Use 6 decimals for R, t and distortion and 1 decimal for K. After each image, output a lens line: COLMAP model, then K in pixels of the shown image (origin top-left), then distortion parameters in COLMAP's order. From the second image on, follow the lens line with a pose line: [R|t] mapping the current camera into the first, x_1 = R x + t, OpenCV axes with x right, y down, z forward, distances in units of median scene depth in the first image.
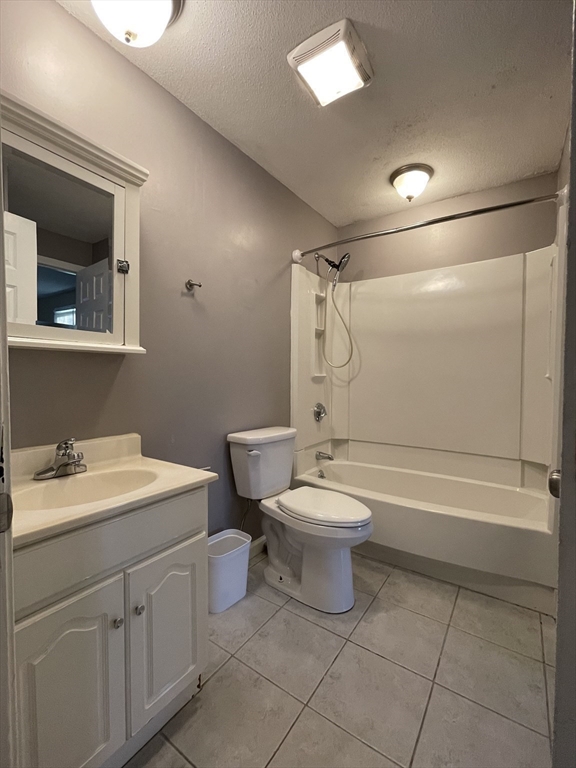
lens RADIAL K [[339.0, 0, 288.0], [0, 339.0, 384.0], [0, 0, 1]] dist [0.001144, 0.000864]
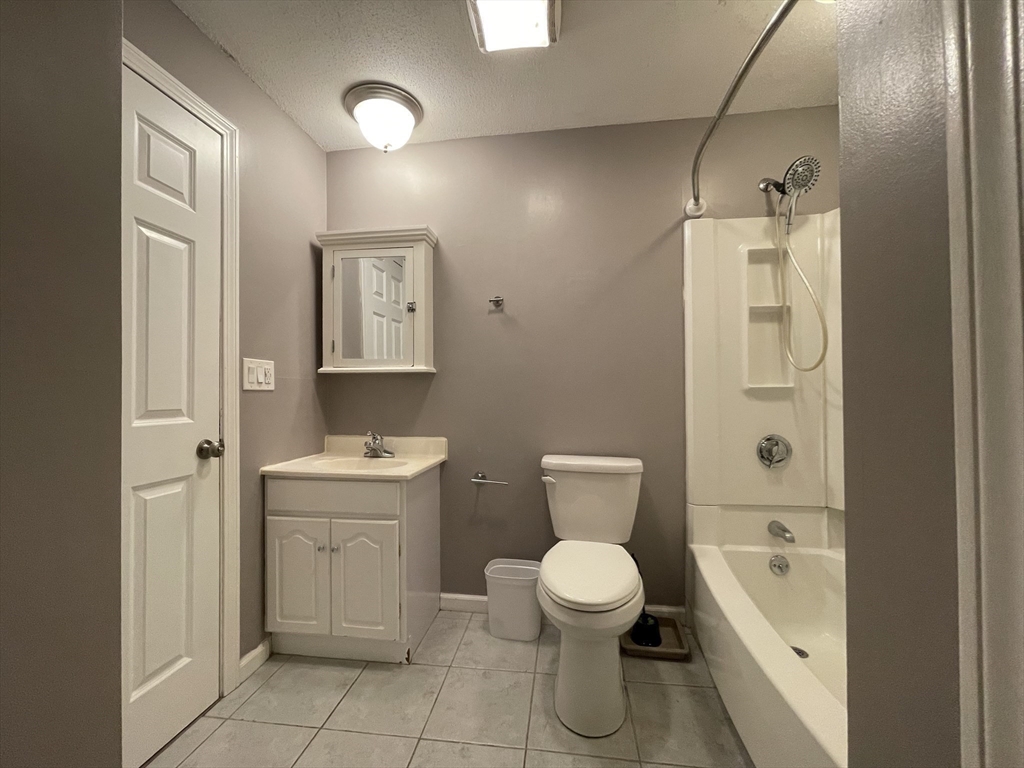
lens RADIAL K [[412.7, 0, 512.0], [0, 412.7, 384.0], [0, 0, 1]] dist [0.000270, -0.000041]
pose [[0.455678, -0.020021, -0.889920, 0.887475], [-0.017199, 0.999362, -0.031289, -0.002296], [0.889979, 0.029564, 0.455043, 0.500338]]
